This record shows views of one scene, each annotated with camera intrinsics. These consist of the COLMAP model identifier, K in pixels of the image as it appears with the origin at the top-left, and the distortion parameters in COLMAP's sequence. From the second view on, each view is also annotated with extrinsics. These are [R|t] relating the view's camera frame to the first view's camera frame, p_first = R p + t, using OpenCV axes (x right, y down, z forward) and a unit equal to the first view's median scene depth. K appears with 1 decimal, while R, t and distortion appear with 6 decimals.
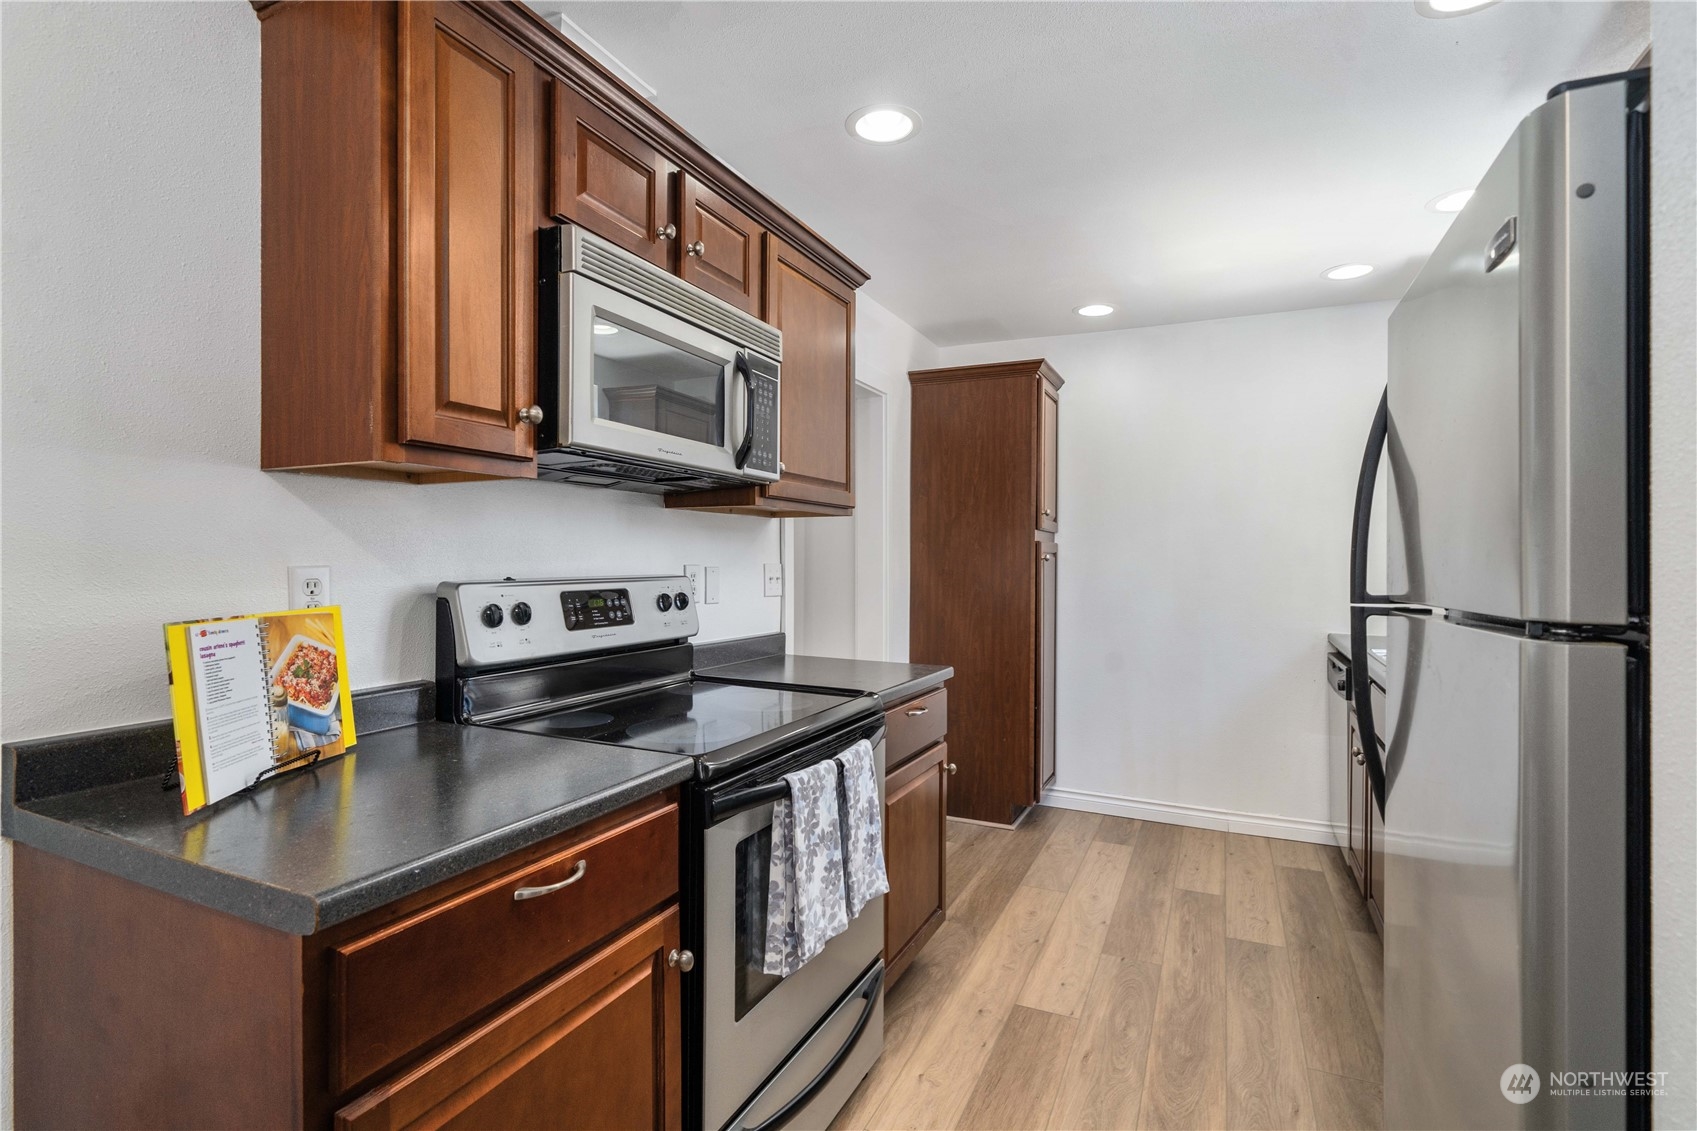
lens RADIAL K [[819.2, 0, 846.4], [0, 819.2, 559.3], [0, 0, 1]] dist [0.000866, 0.000063]
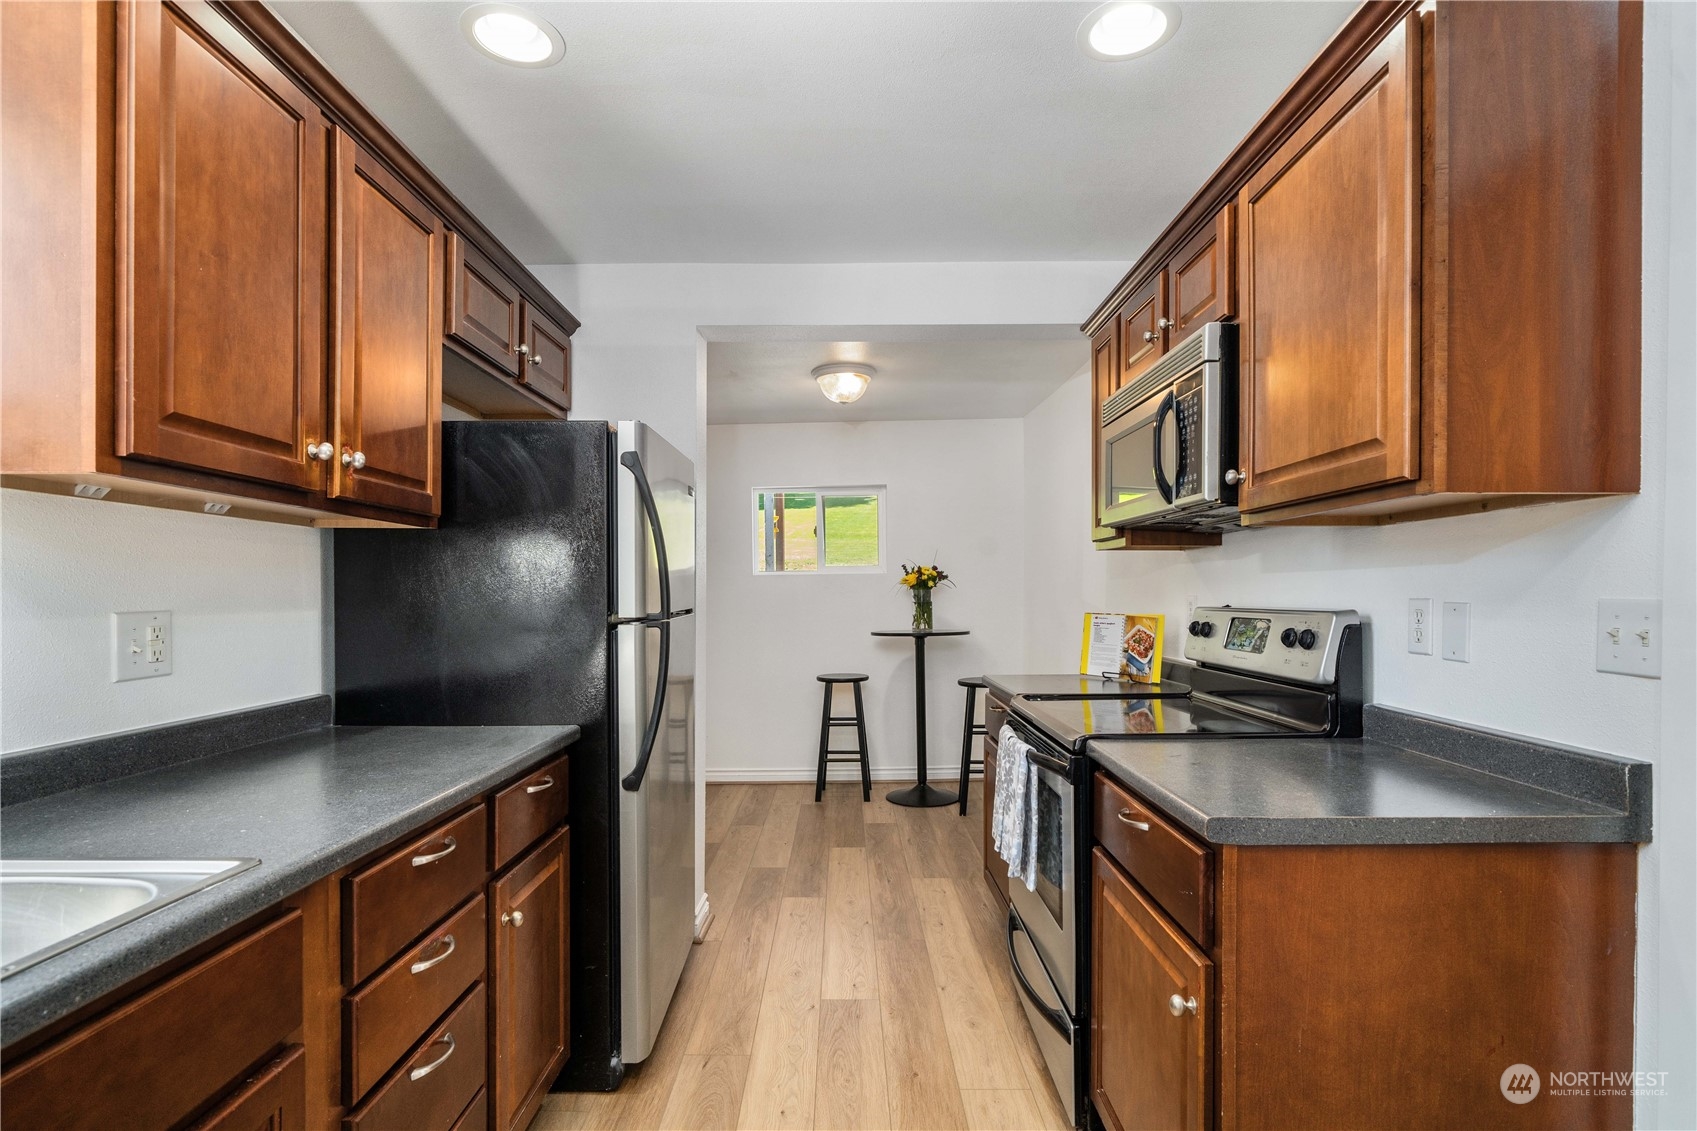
lens RADIAL K [[819.2, 0, 848.9], [0, 819.2, 597.2], [0, 0, 1]] dist [0.000866, 0.000063]
pose [[-0.905555, 0.005864, -0.424189, 1.034410], [0.004496, 0.999981, 0.004226, 0.000427], [0.424206, 0.001920, -0.905564, 2.705491]]
